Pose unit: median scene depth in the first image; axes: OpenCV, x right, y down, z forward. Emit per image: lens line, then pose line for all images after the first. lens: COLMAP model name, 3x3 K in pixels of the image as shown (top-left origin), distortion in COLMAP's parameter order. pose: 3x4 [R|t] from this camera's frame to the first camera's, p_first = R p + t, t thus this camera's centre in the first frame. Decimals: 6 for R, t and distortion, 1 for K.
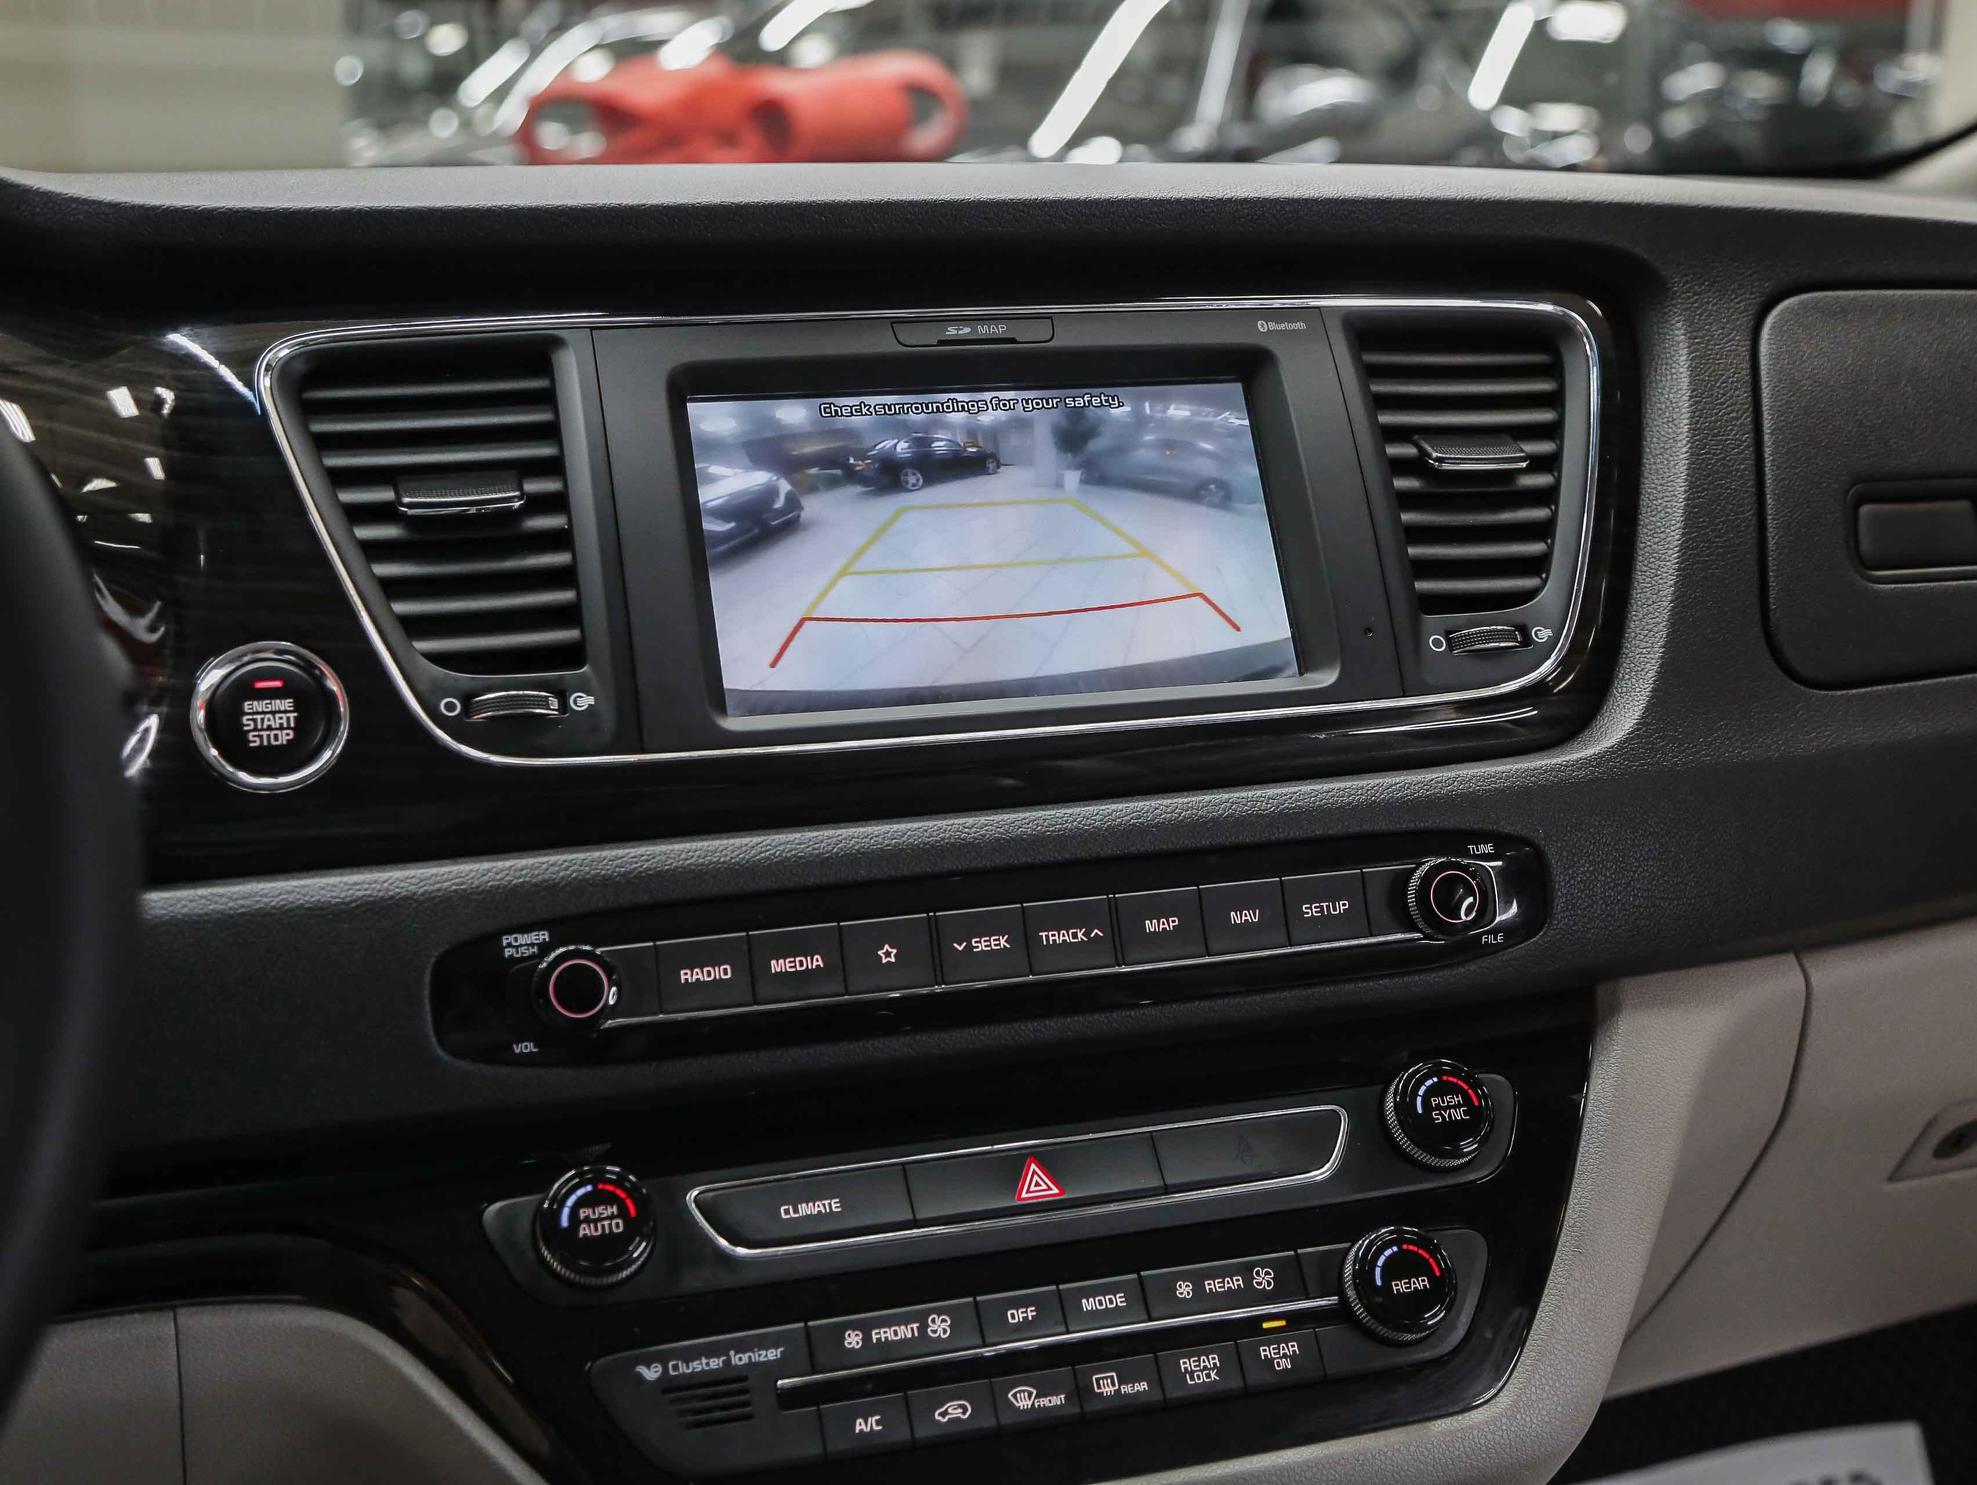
lens RADIAL K [[2527.9, 0, 996.2], [0, 2527.9, 744.4], [0, 0, 1]] dist [0.060810, 0.000000]
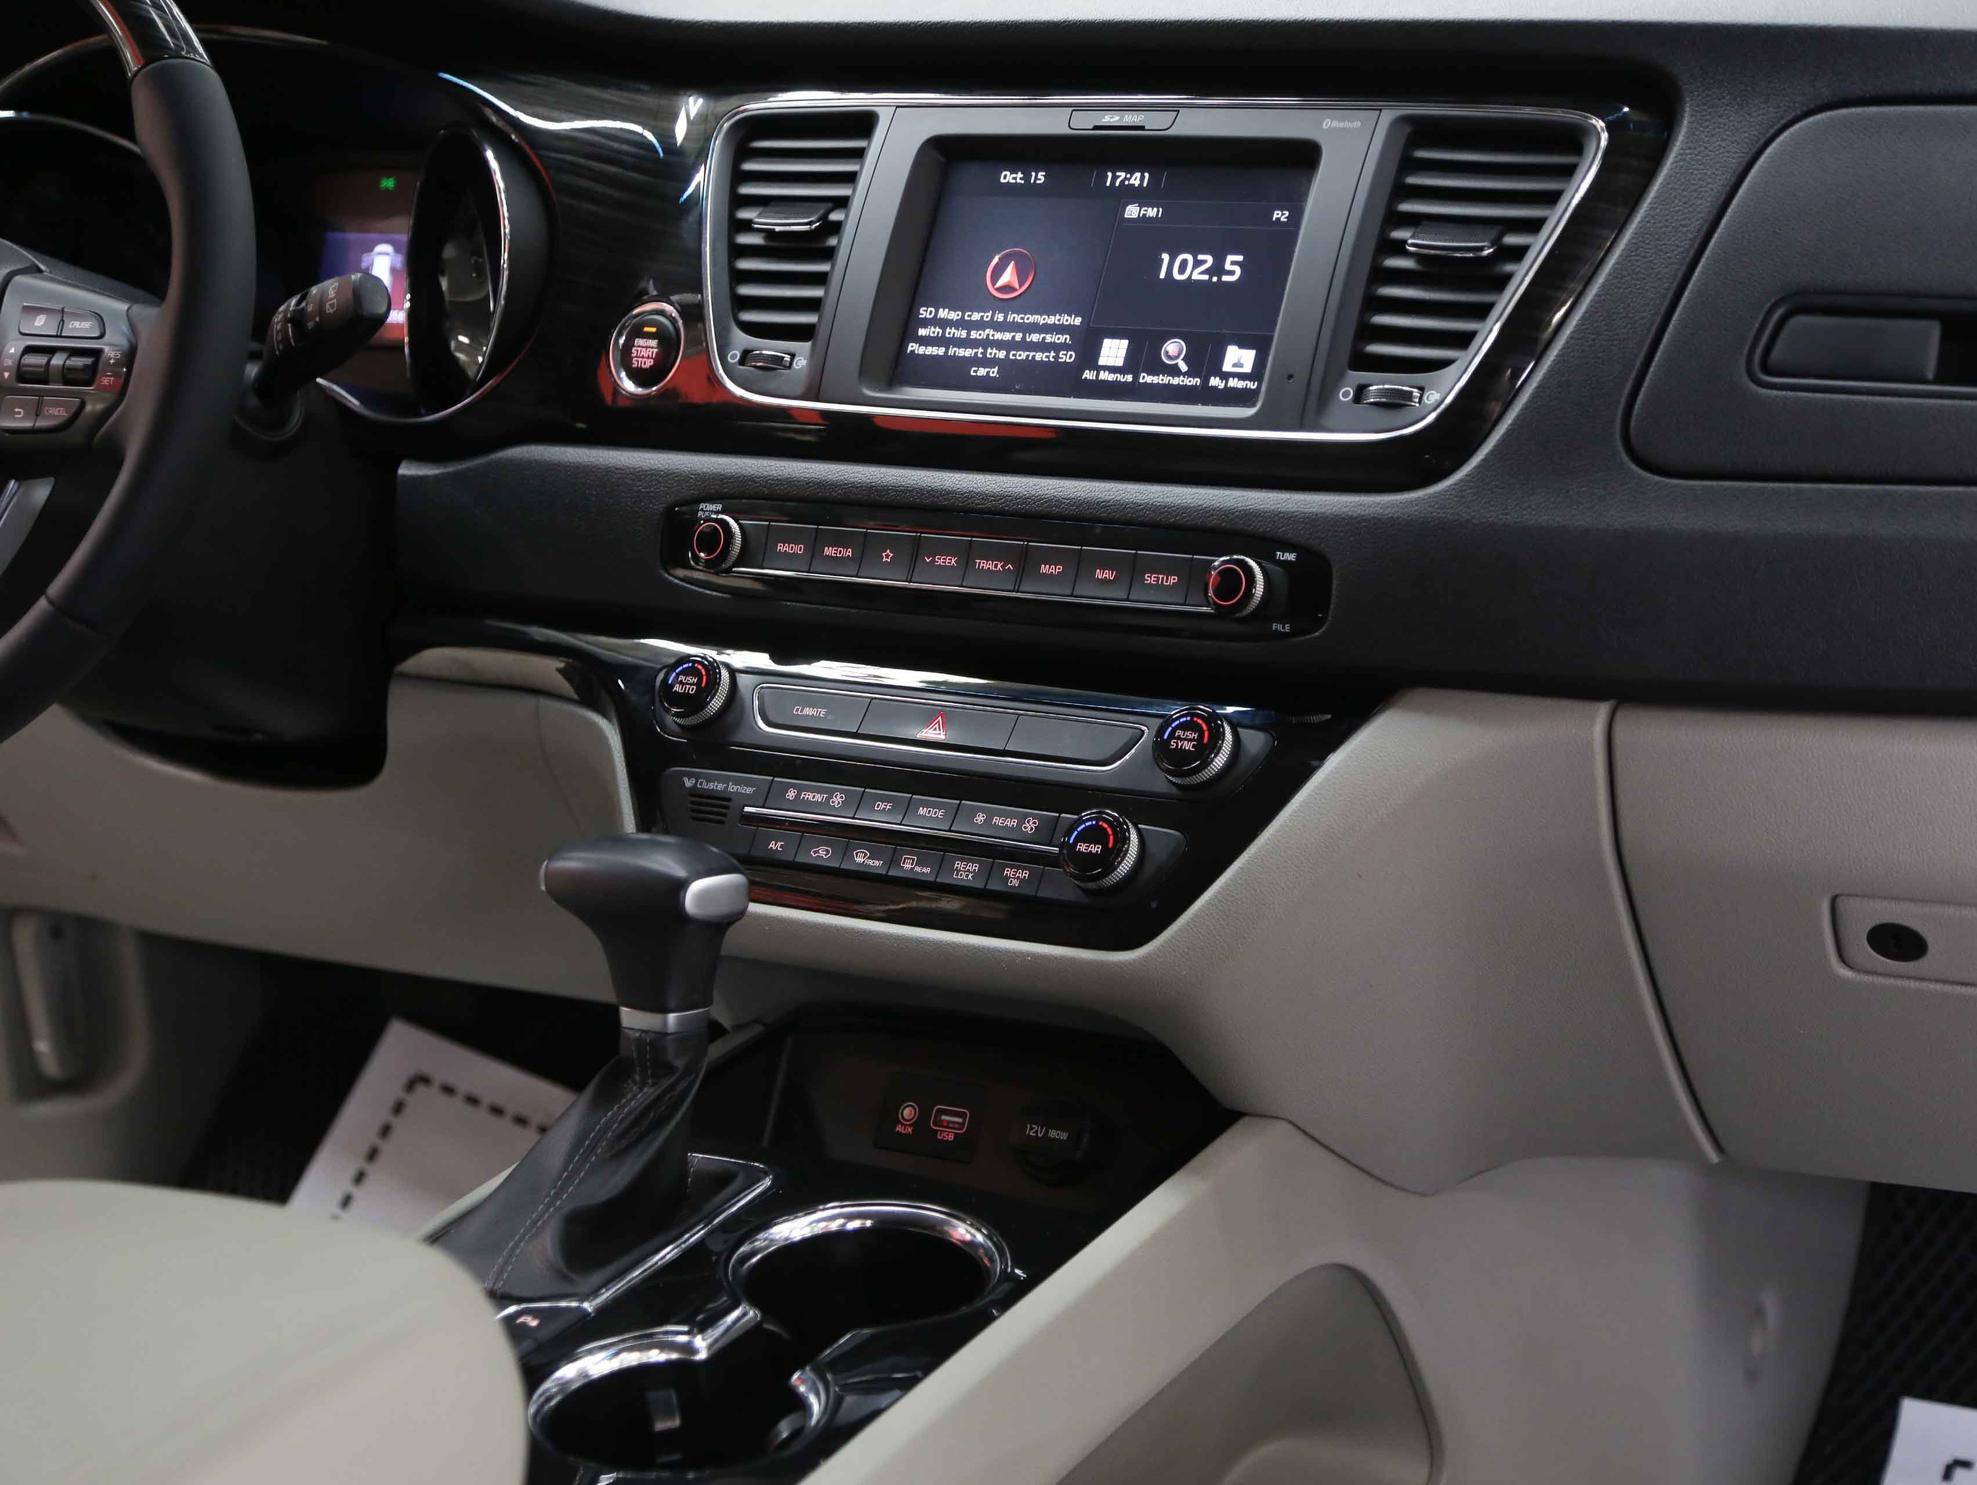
lens RADIAL K [[3730.8, 0, 980.1], [0, 3730.8, 744.7], [0, 0, 1]] dist [0.210042, 0.000000]
pose [[0.624188, 0.178504, -0.760609, 1.644992], [-0.124549, 0.983834, 0.128681, -0.093711], [0.771283, 0.014413, 0.636330, -0.327306]]
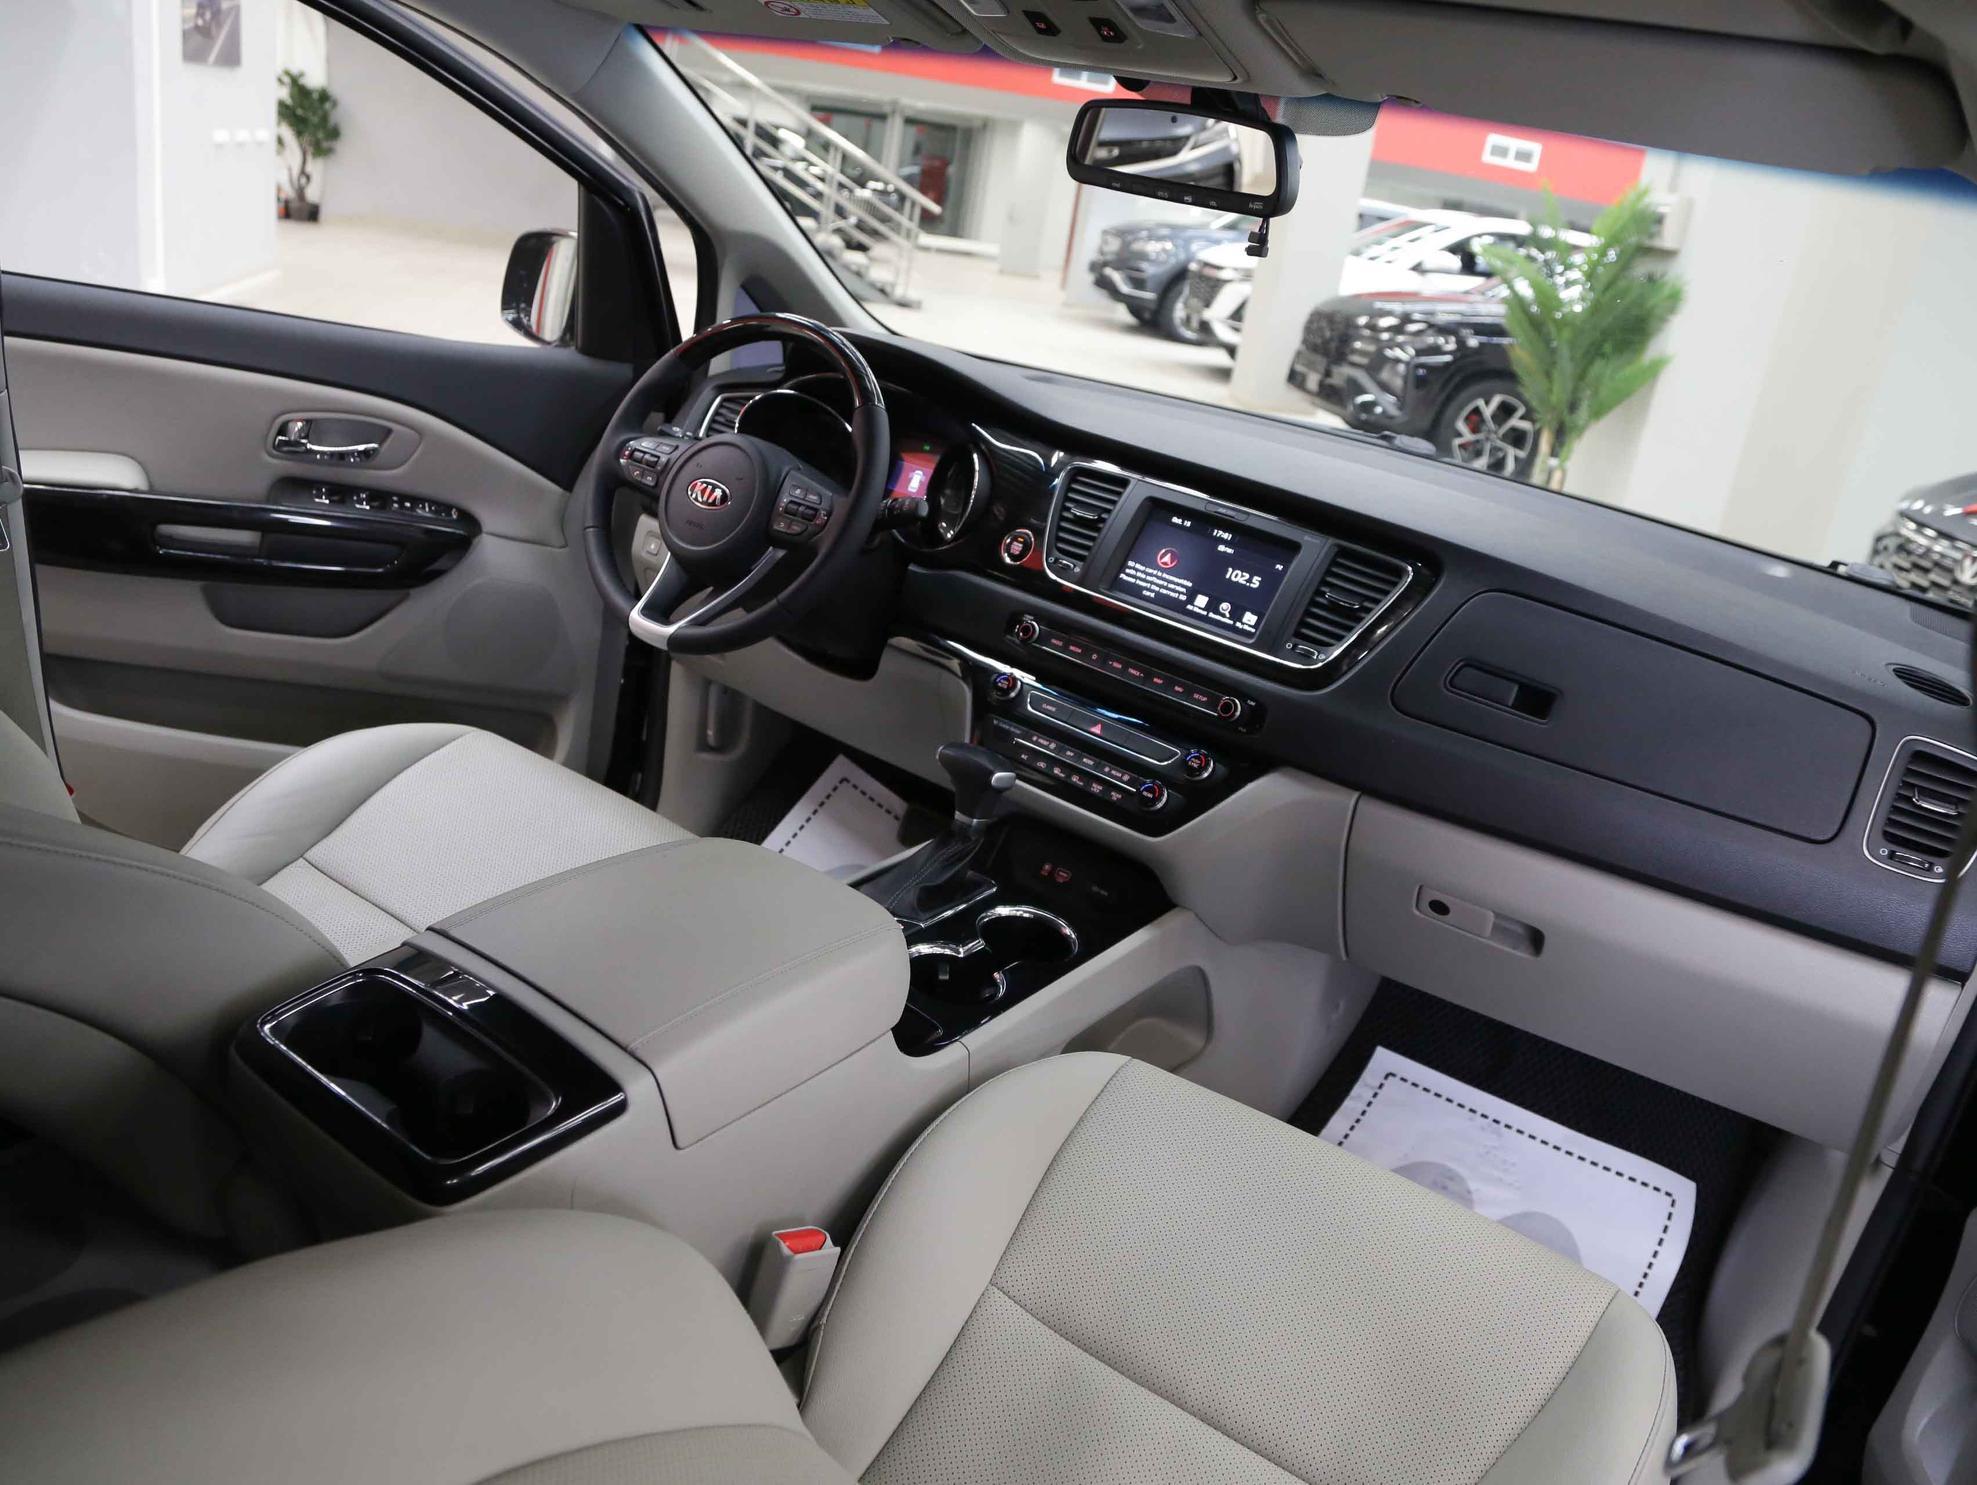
lens RADIAL K [[1534.1, 0, 976.3], [0, 1534.1, 753.2], [0, 0, 1]] dist [-0.118737, 0.058488]
pose [[0.529593, 0.386132, -0.755270, 1.607537], [-0.351904, 0.910161, 0.218567, -0.216940], [0.771813, 0.150031, 0.617896, -0.494421]]
